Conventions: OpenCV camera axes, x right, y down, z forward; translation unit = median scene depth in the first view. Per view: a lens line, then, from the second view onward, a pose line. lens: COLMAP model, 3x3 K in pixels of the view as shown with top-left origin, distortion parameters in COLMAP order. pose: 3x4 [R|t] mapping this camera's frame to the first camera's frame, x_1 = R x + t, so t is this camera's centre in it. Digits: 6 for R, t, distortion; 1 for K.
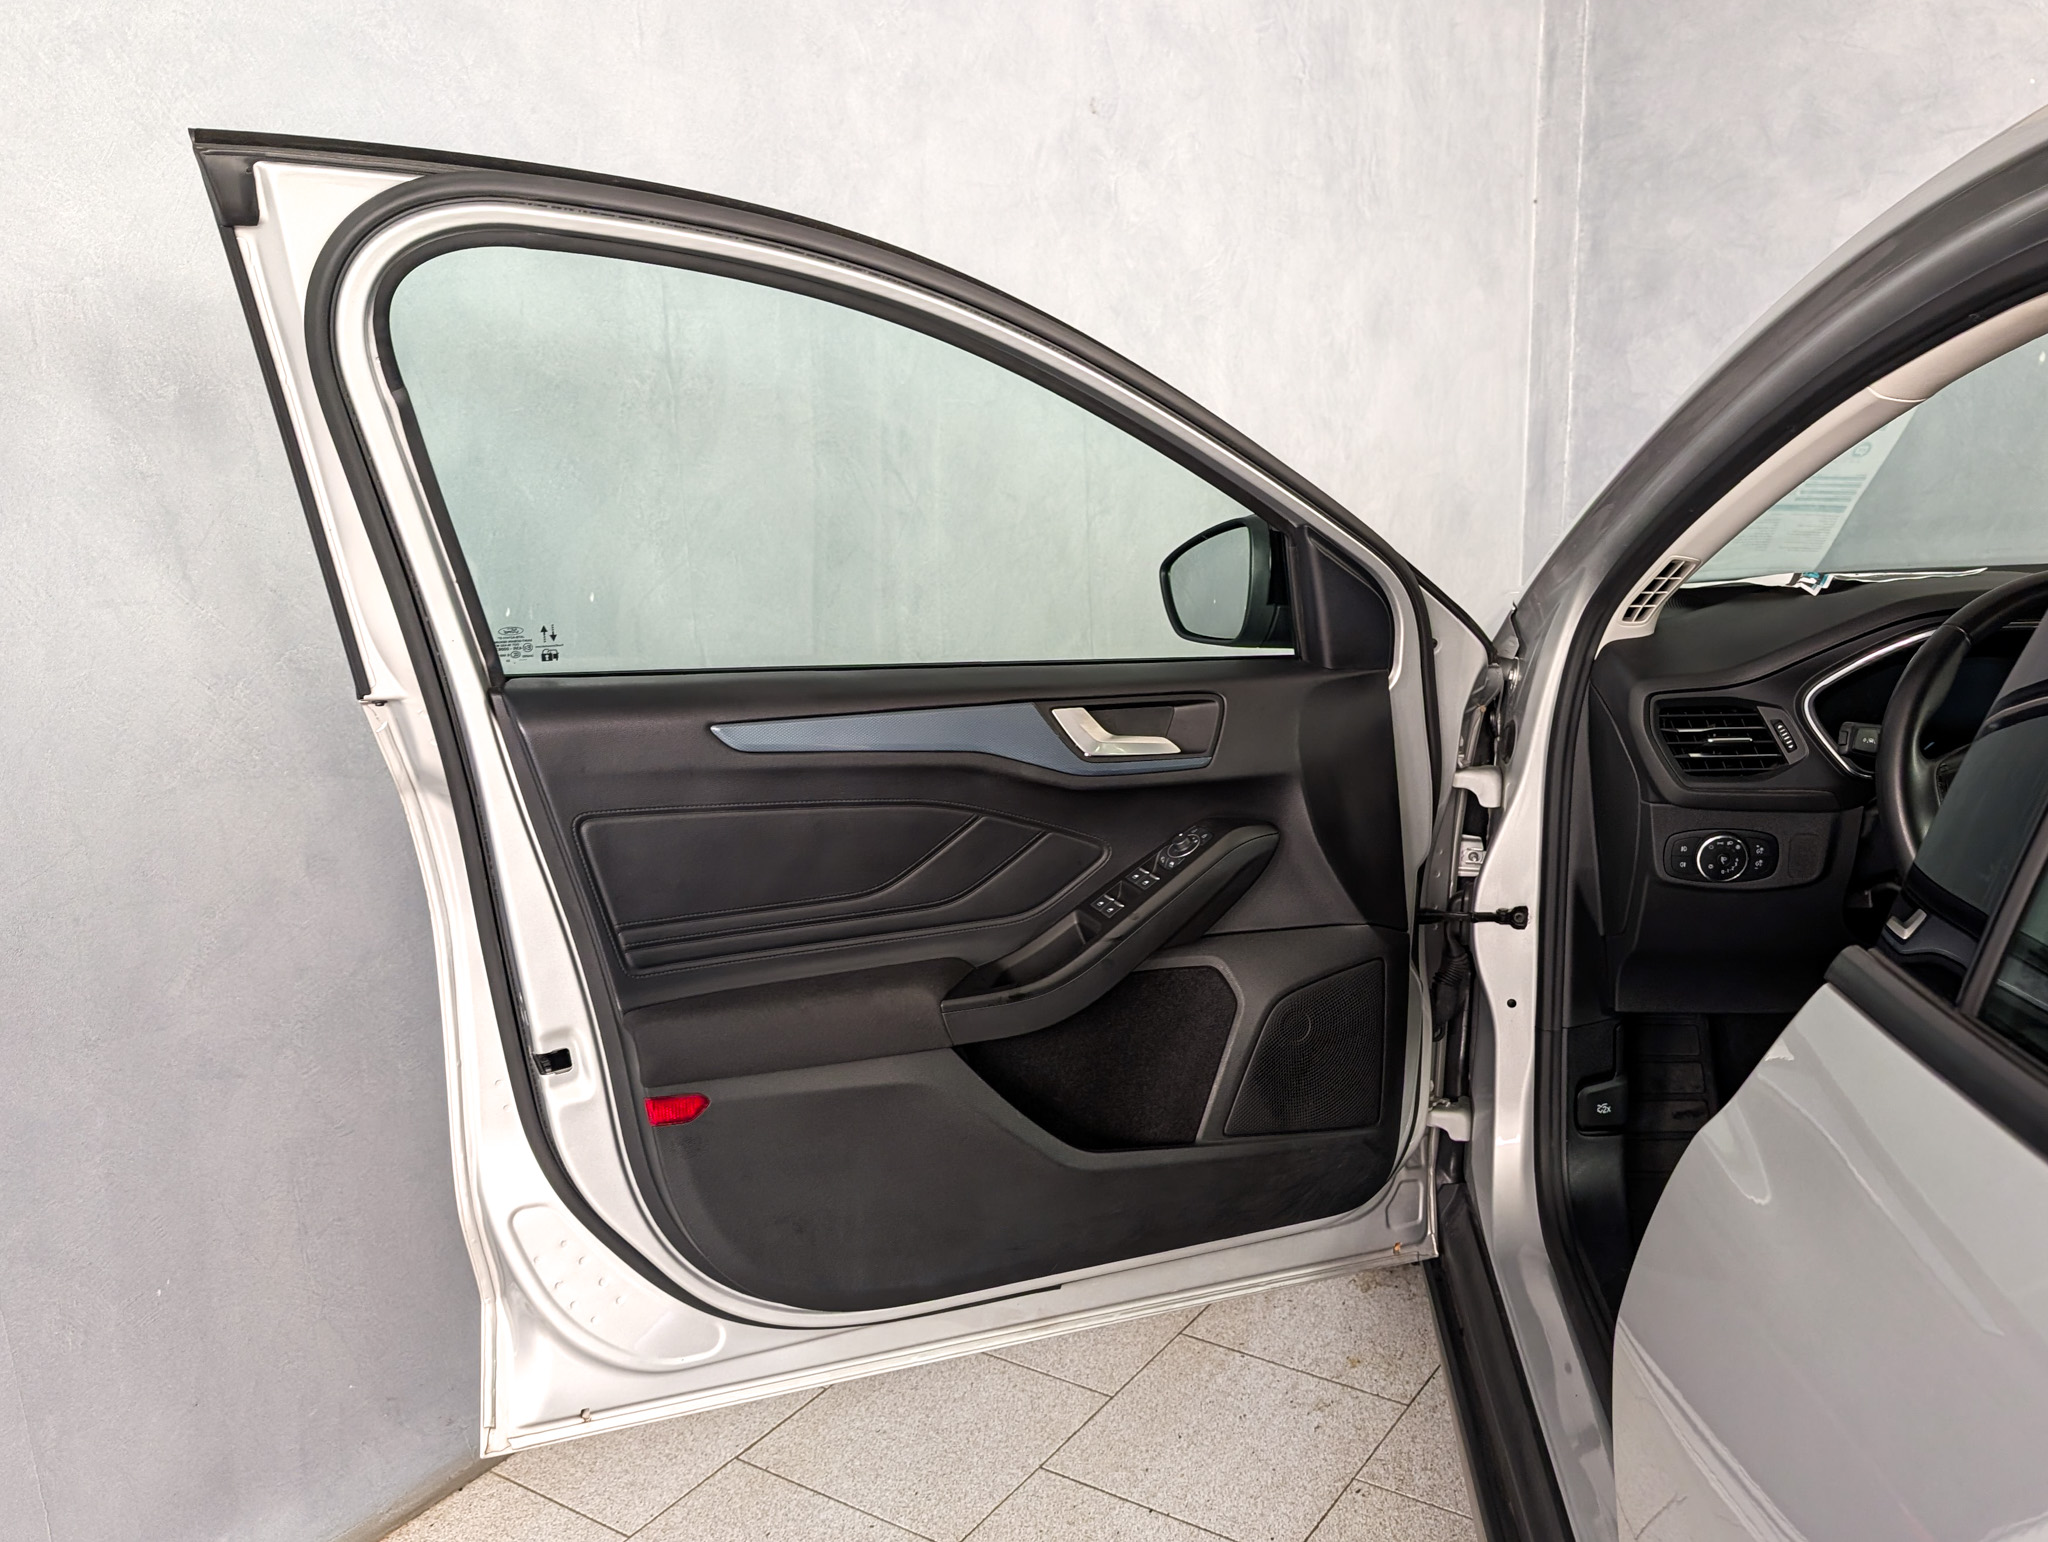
lens RADIAL K [[1817.8, 0, 1055.3], [0, 1817.8, 814.3], [0, 0, 1]] dist [0.004696, -0.006410]
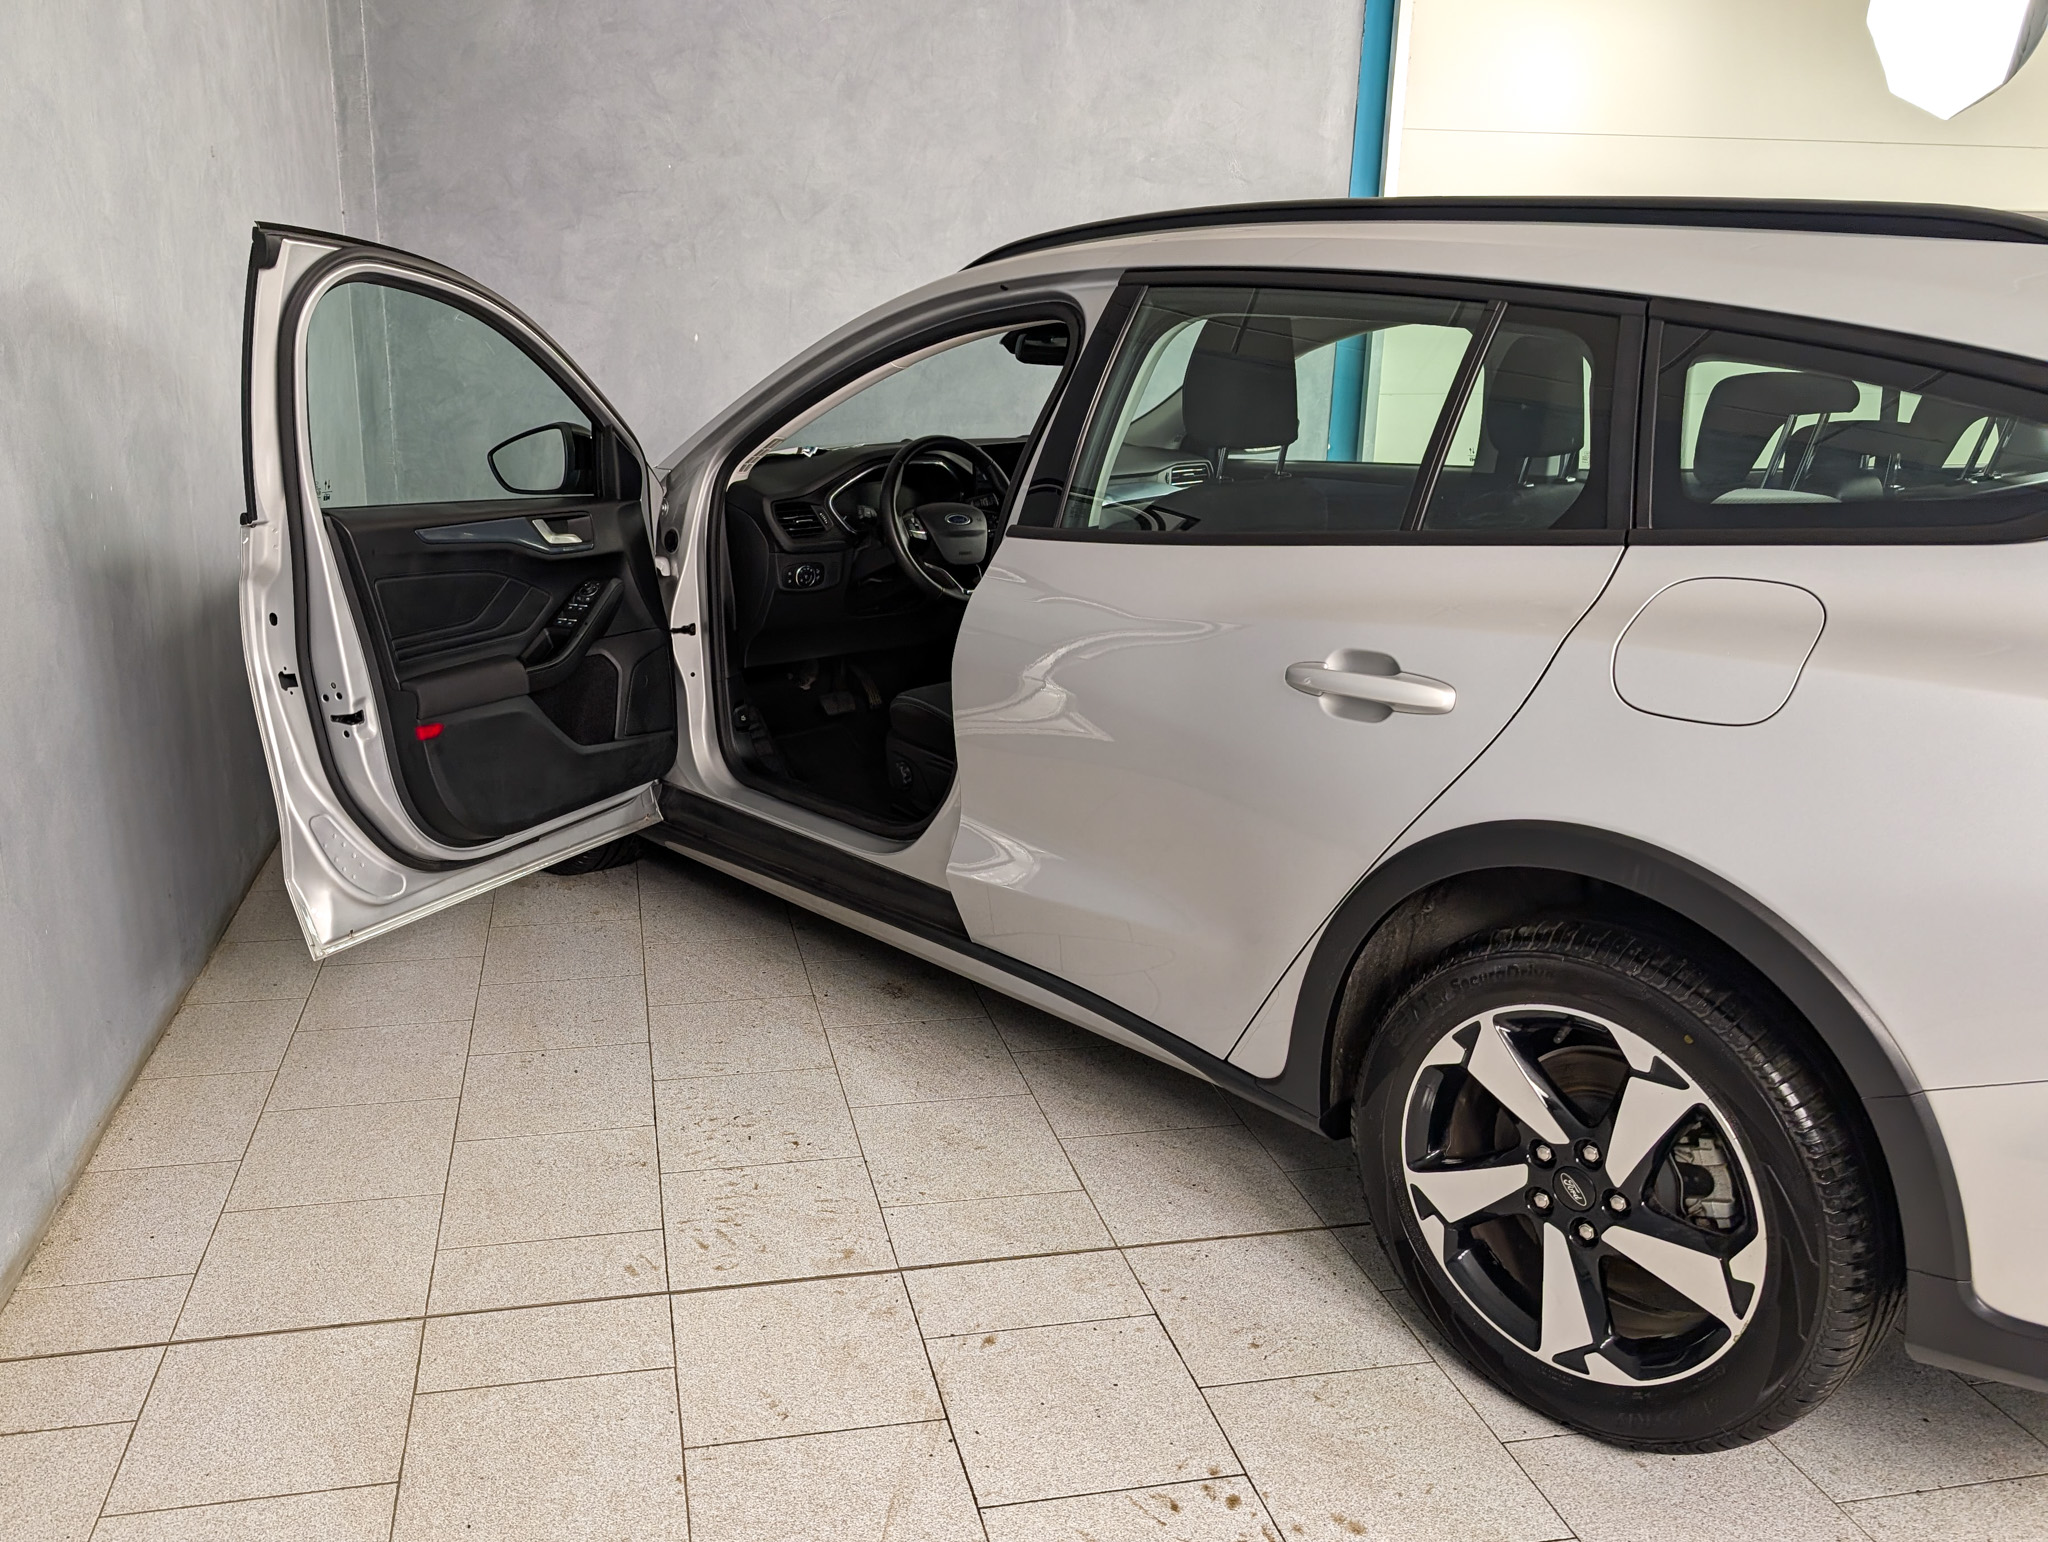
lens RADIAL K [[1817.8, 0, 1055.3], [0, 1817.8, 814.3], [0, 0, 1]] dist [0.004696, -0.006410]
pose [[0.682501, -0.162043, 0.712695, -1.009268], [0.148353, 0.985528, 0.082009, 0.167250], [-0.715670, 0.049760, 0.696664, -0.711183]]
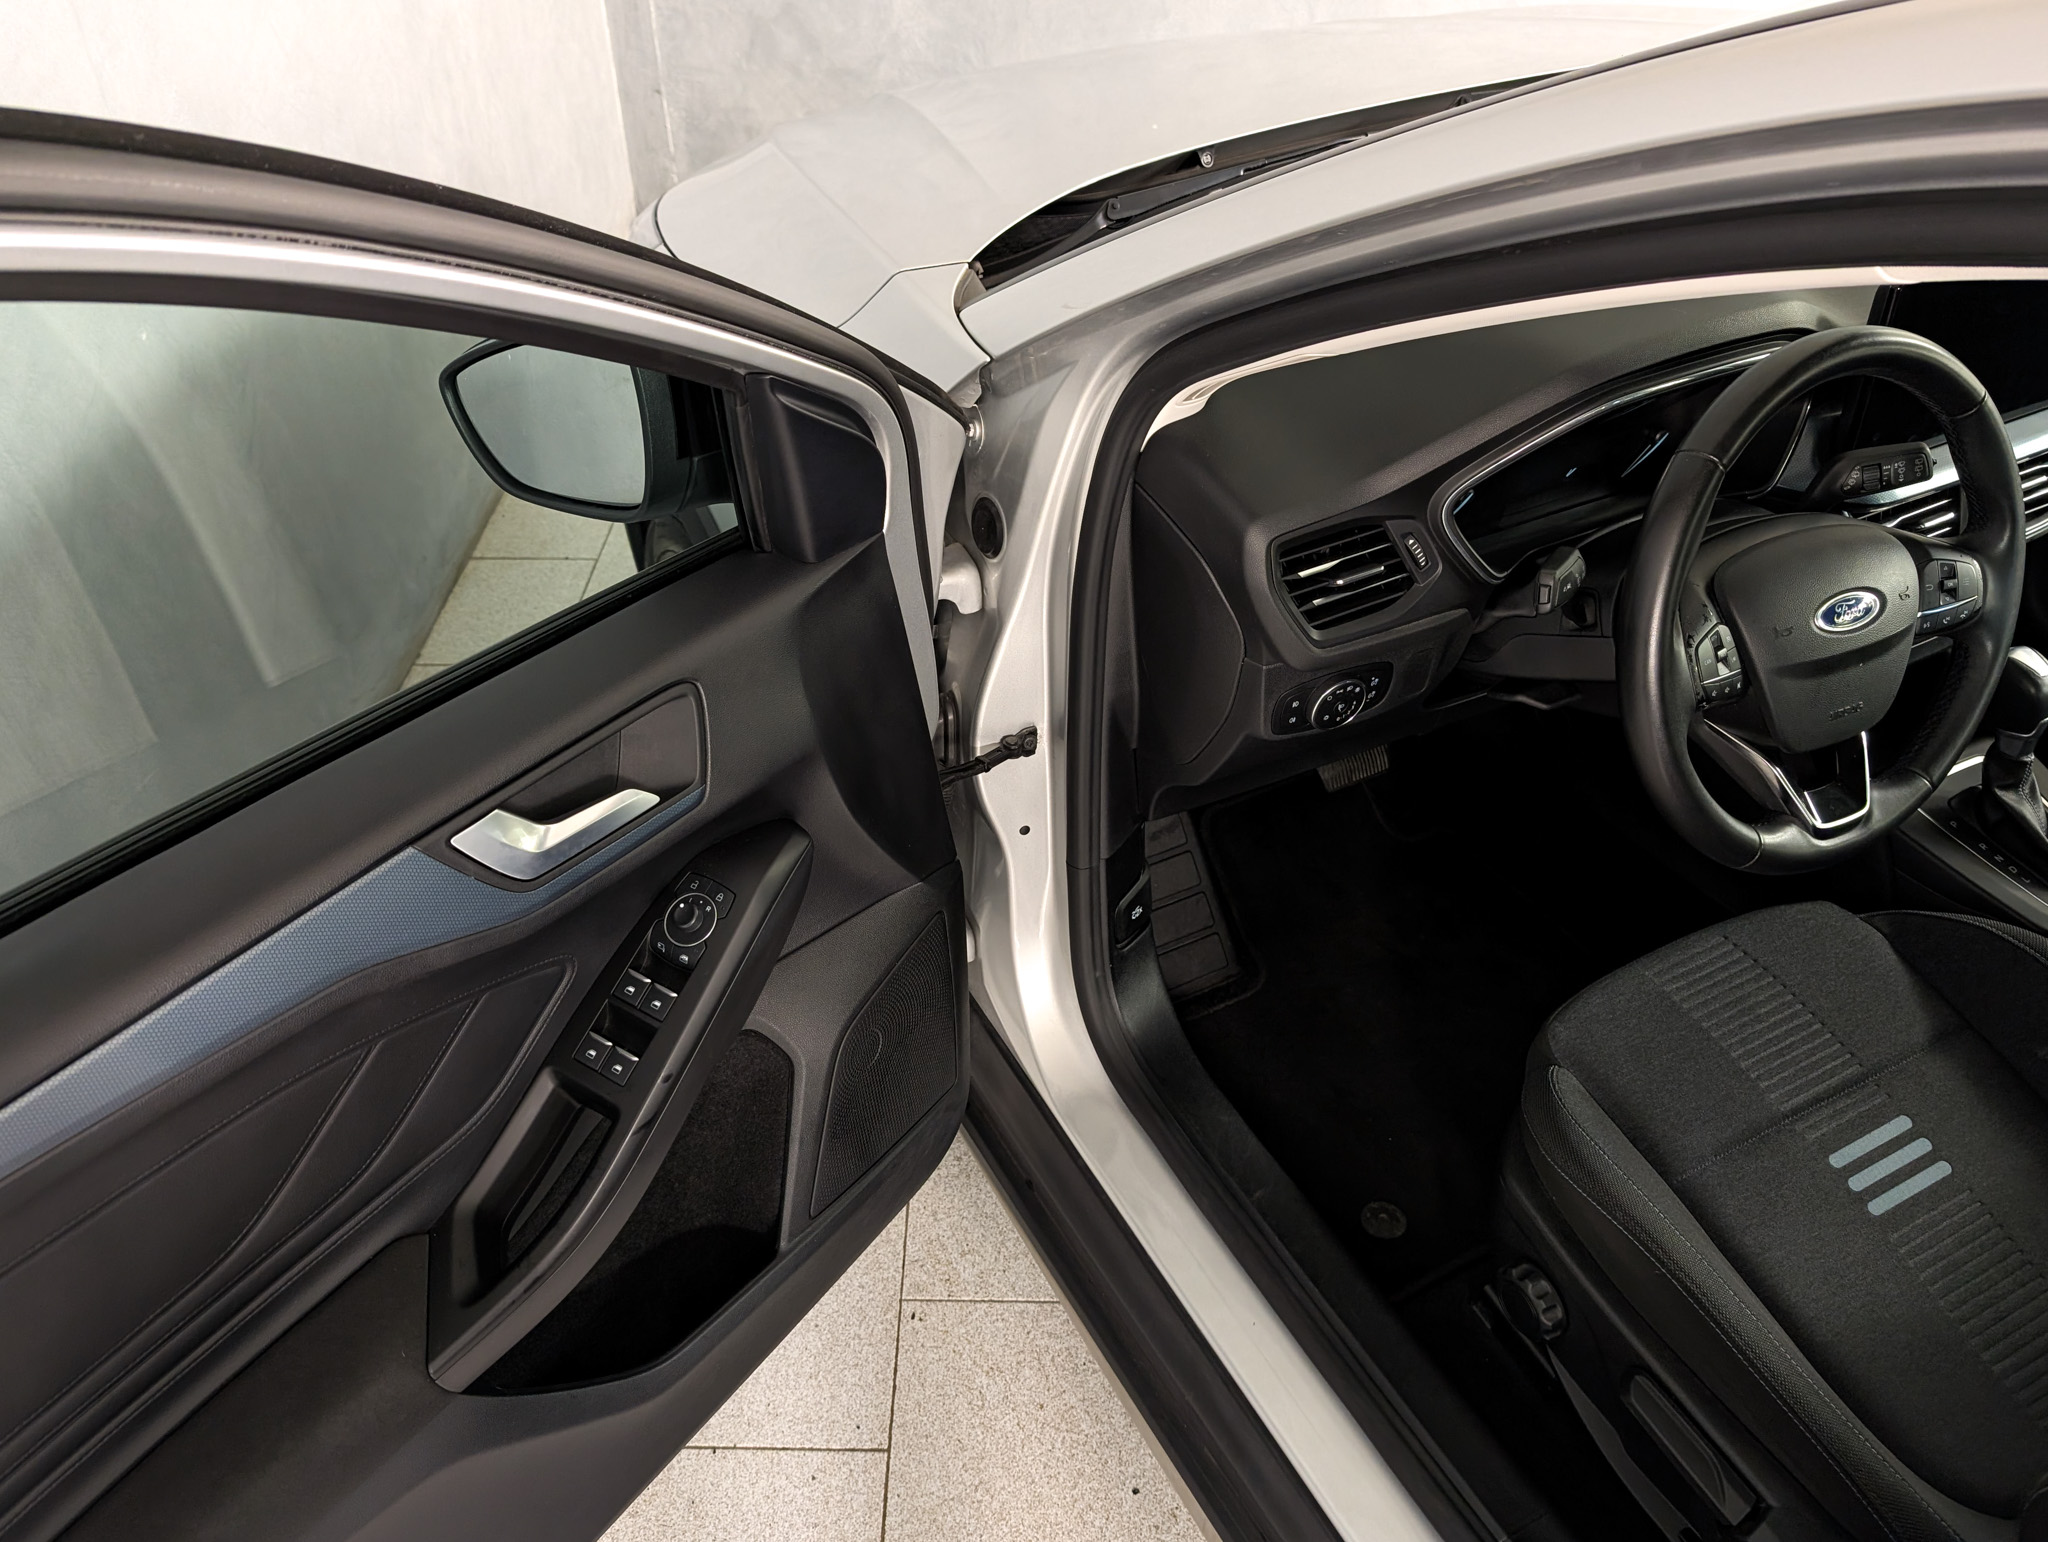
lens RADIAL K [[1554.2, 0, 998.7], [0, 1554.2, 792.7], [0, 0, 1]] dist [0.004260, 0.004230]
pose [[0.851180, -0.318256, 0.417380, -0.049856], [0.113903, 0.888250, 0.445014, -0.250384], [-0.512366, -0.331246, 0.792311, 0.513038]]
